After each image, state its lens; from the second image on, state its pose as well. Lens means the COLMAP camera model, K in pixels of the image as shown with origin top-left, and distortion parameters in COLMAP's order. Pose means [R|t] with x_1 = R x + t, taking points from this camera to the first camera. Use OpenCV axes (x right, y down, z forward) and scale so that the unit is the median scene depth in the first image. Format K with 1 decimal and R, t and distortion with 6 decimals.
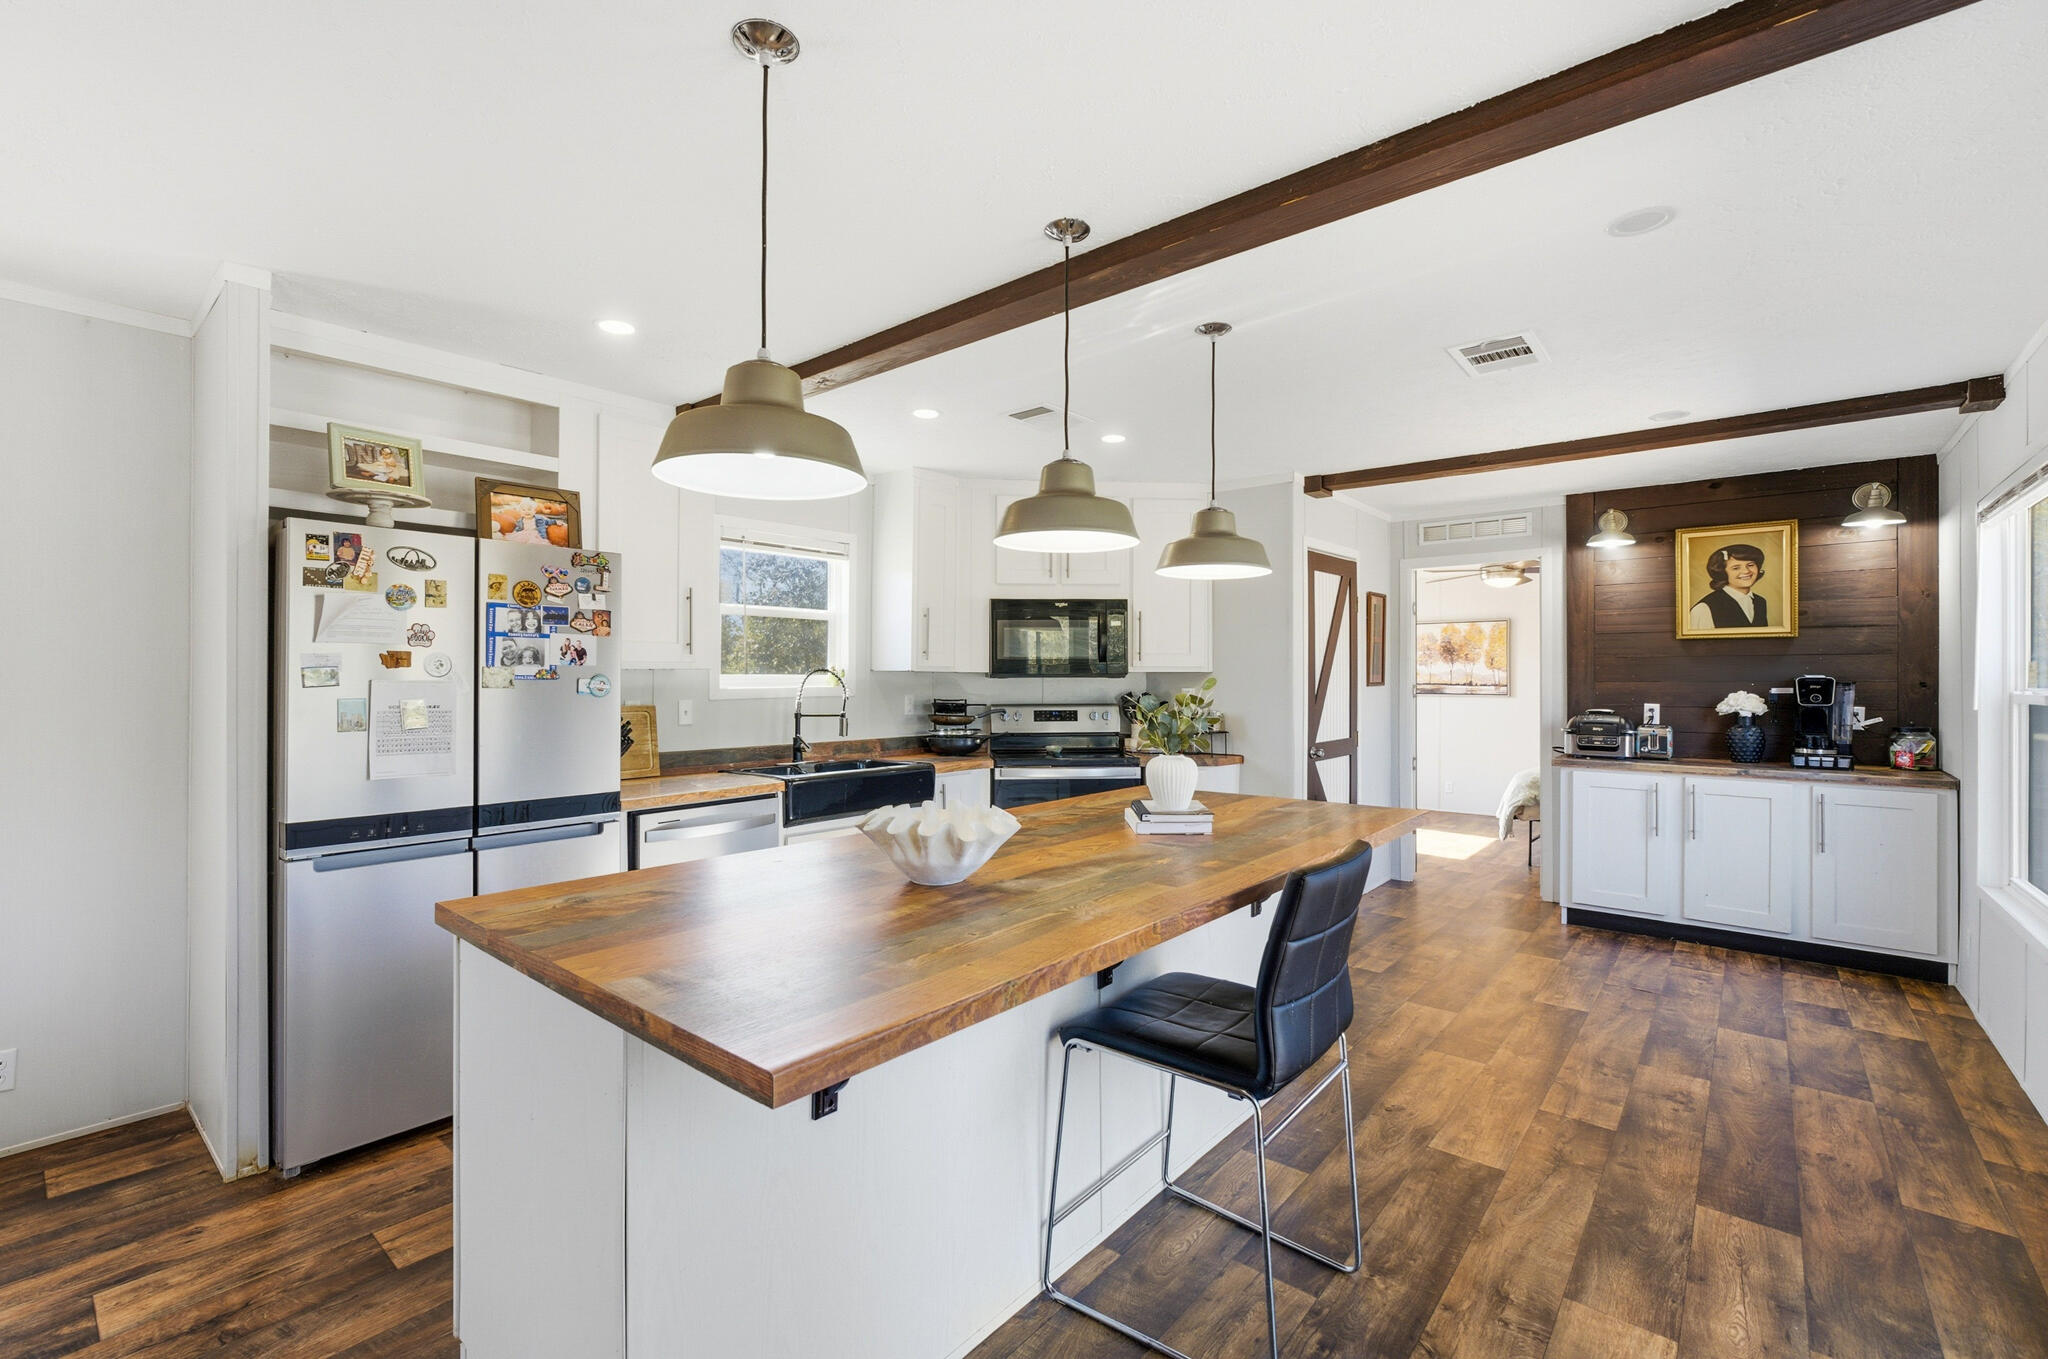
lens RADIAL K [[891.8, 0, 1026.3], [0, 891.8, 674.5], [0, 0, 1]] dist [-0.015516, 0.005135]
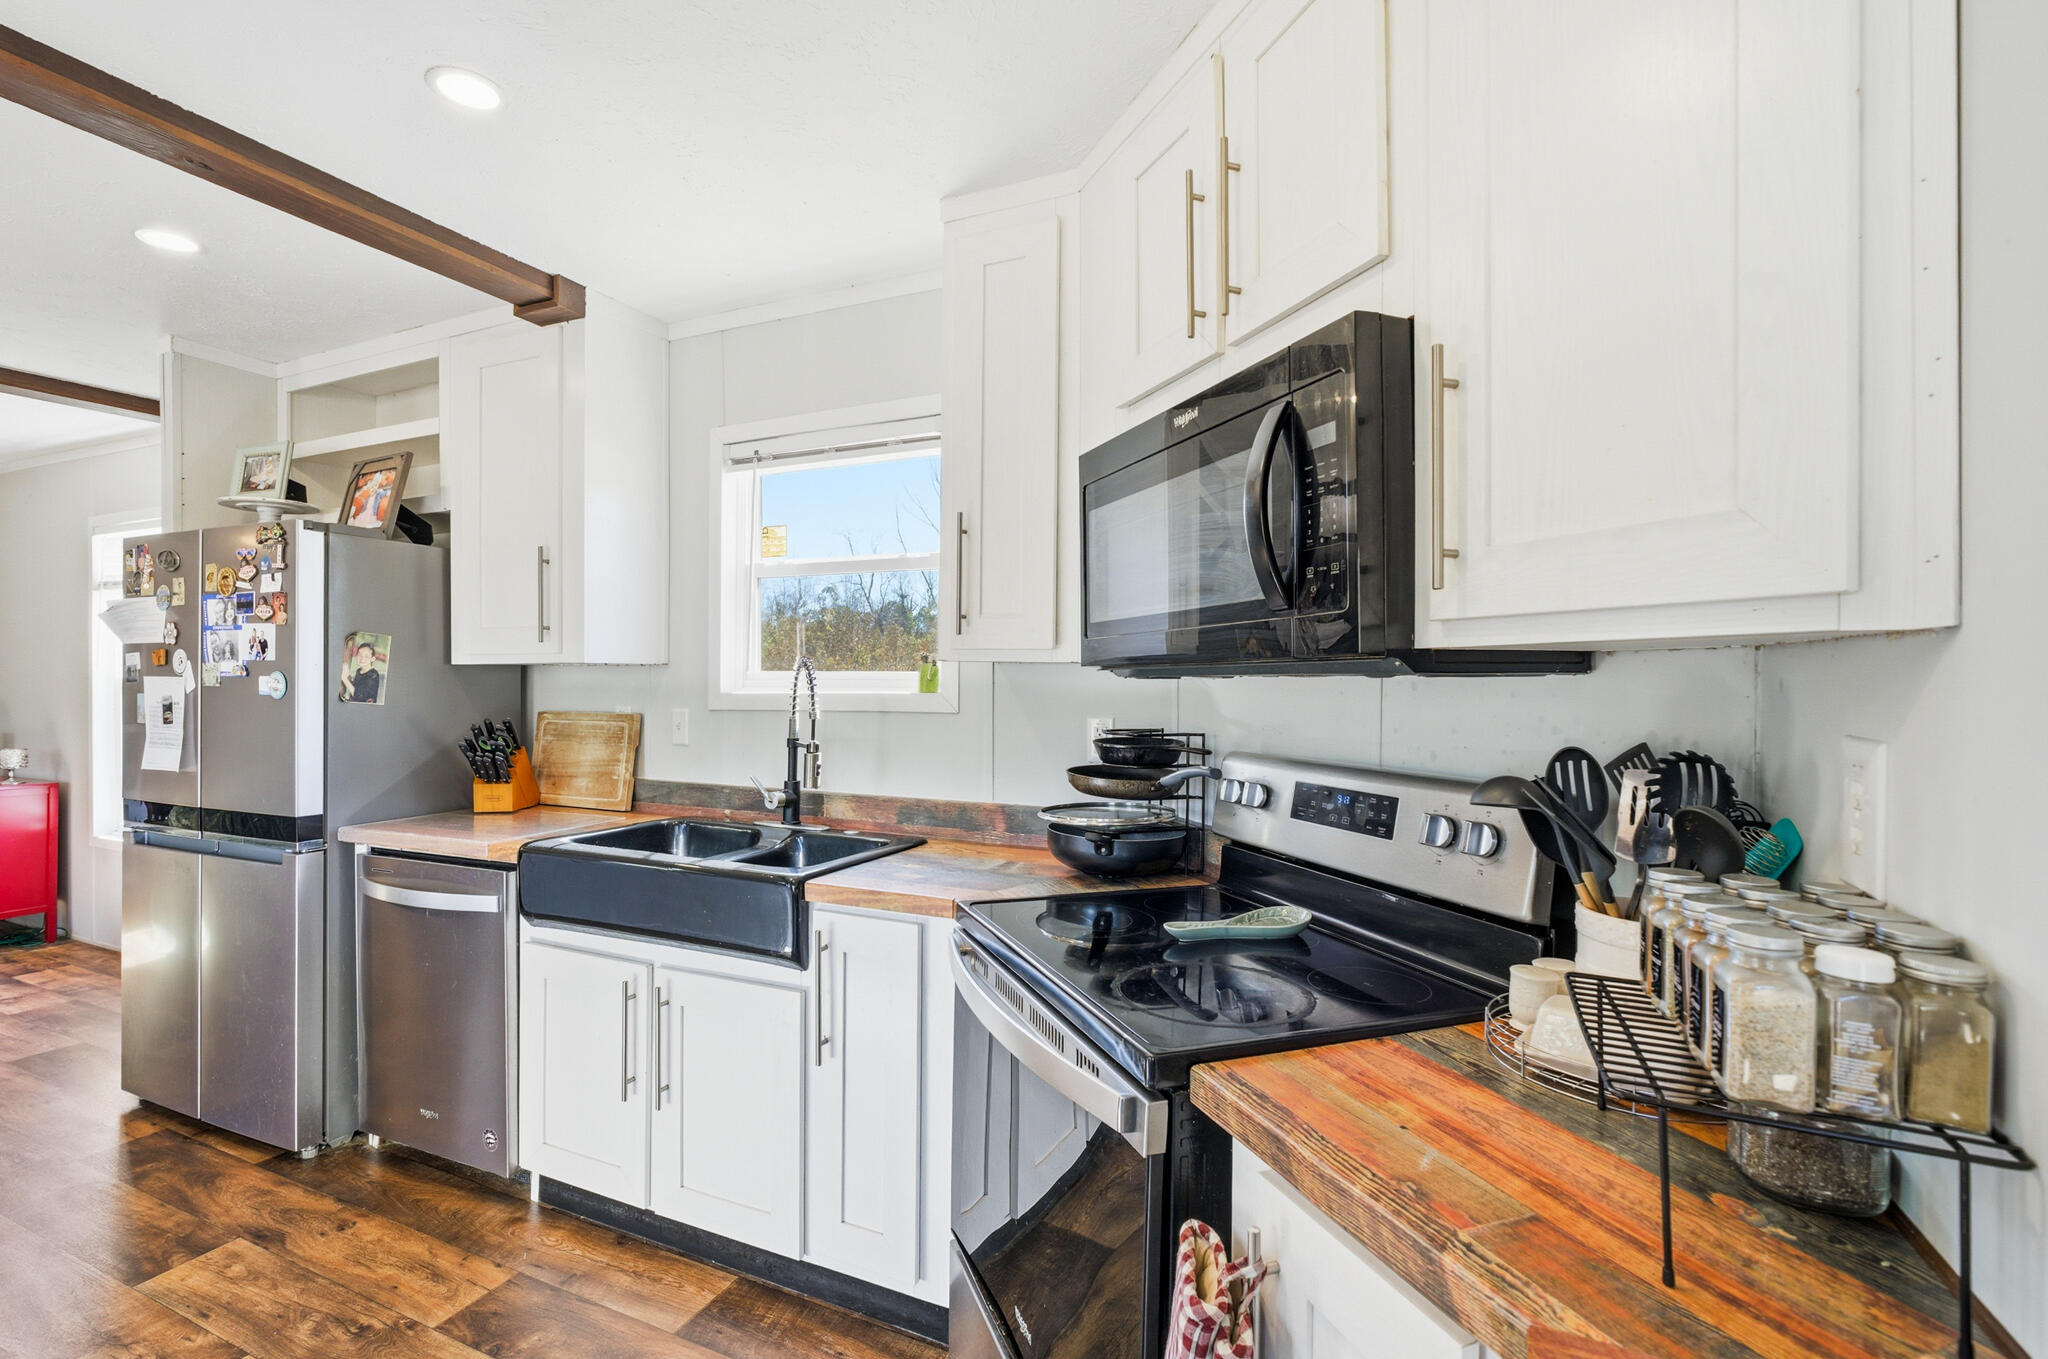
lens RADIAL K [[936.5, 0, 1021.4], [0, 936.5, 675.7], [0, 0, 1]] dist [-0.002082, -0.000050]
pose [[0.258624, -0.007797, -0.965947, 0.311412], [-0.002014, 0.999961, -0.008611, 0.006178], [0.965976, 0.004172, 0.258598, 0.850048]]
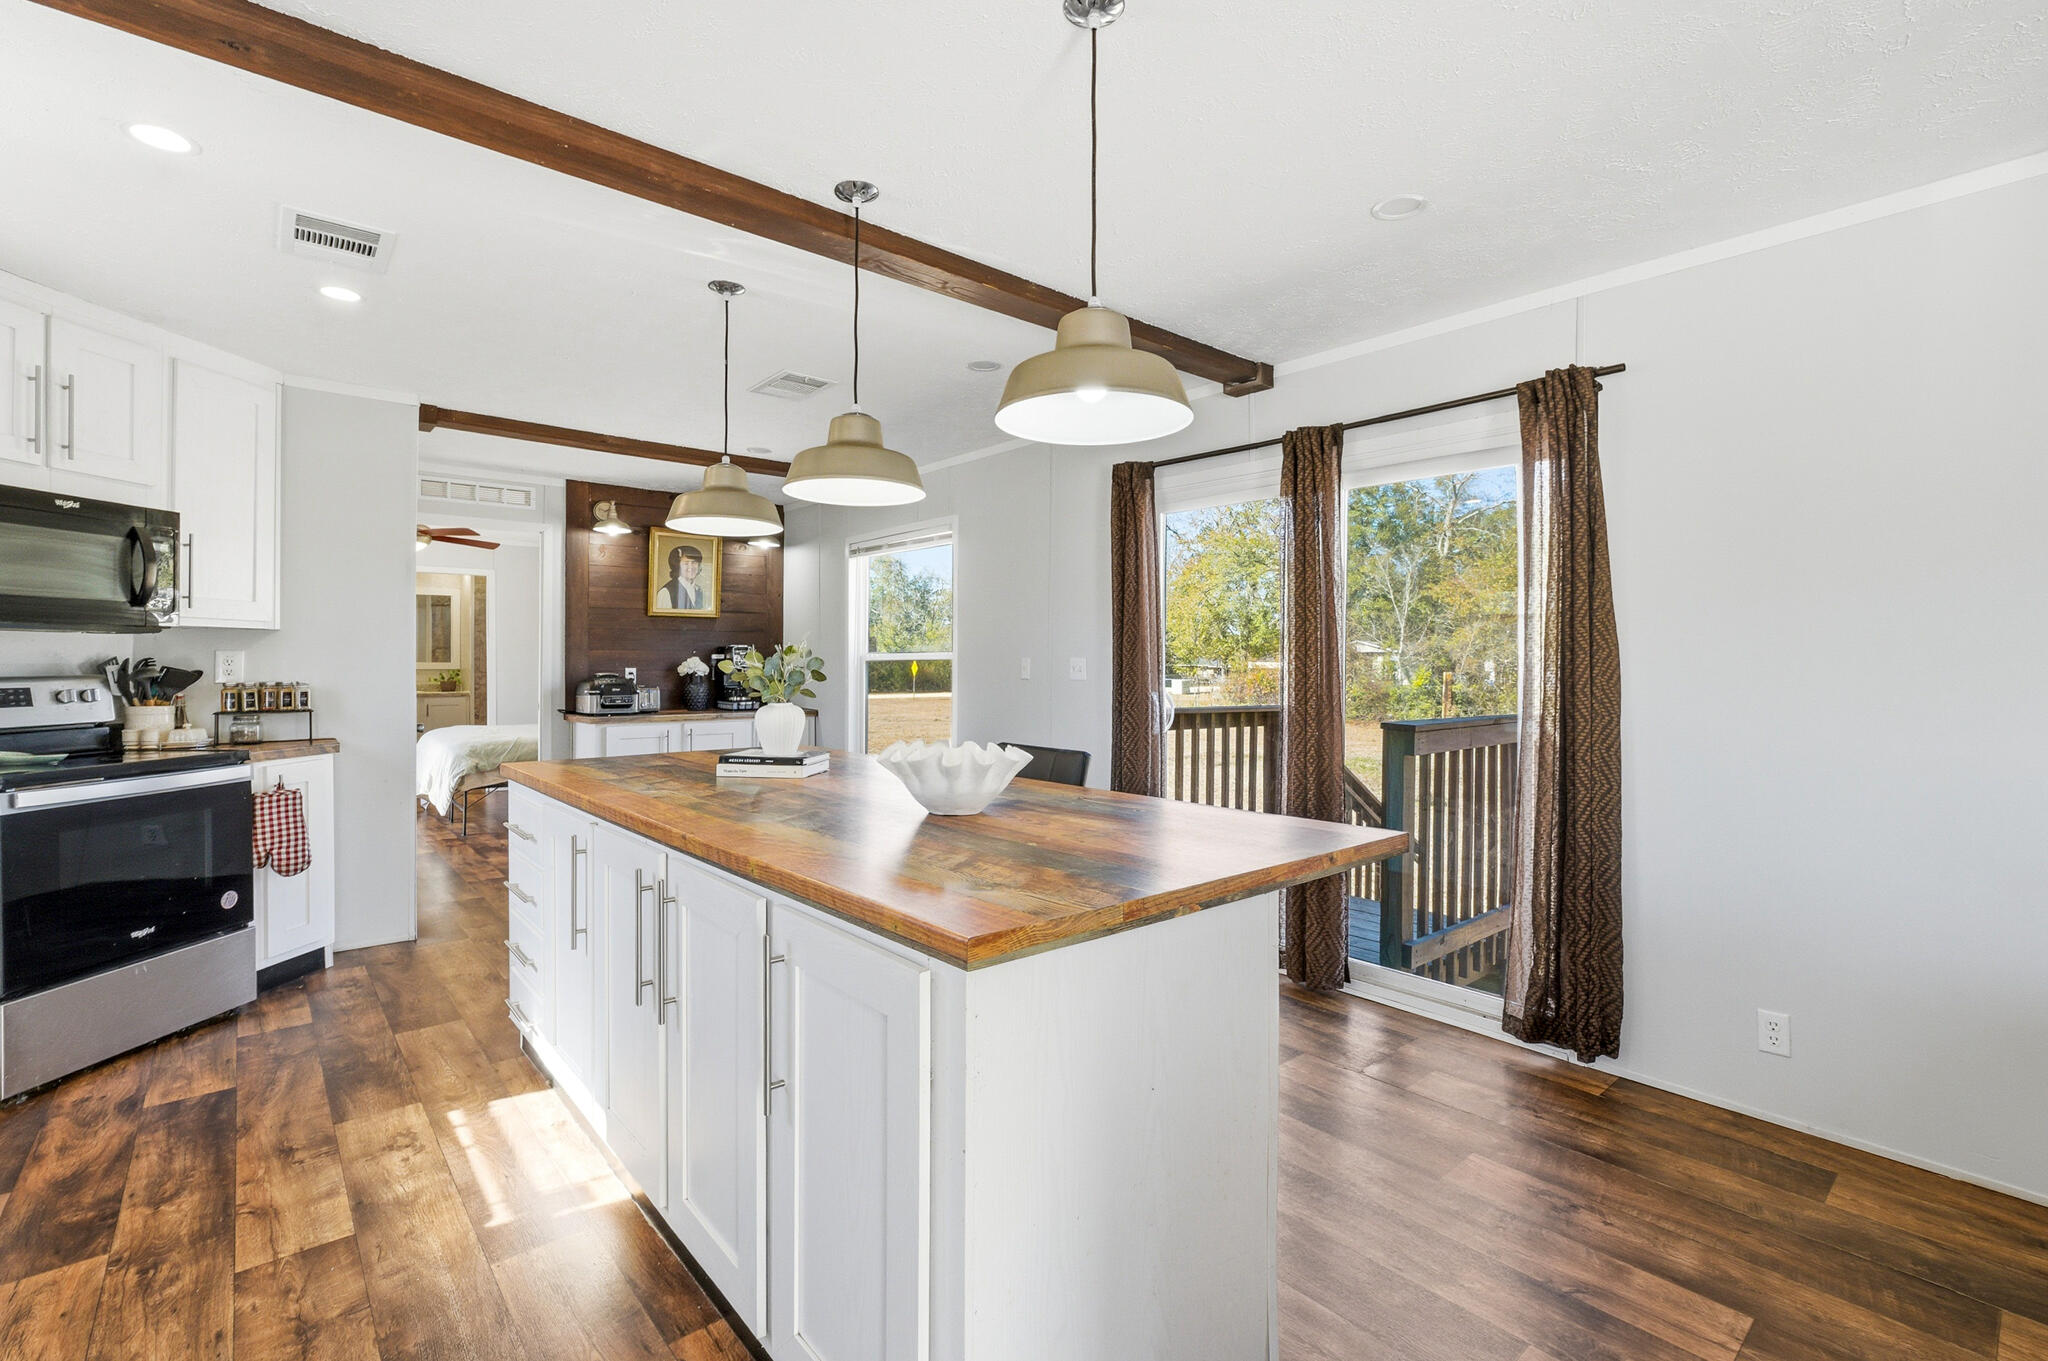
lens RADIAL K [[891.8, 0, 1027.8], [0, 891.8, 668.6], [0, 0, 1]] dist [-0.015516, 0.005135]
pose [[0.161424, -0.009408, 0.986840, -0.418036], [-0.002212, 0.999949, 0.009895, 0.021410], [-0.986883, -0.003780, 0.161395, 0.280643]]
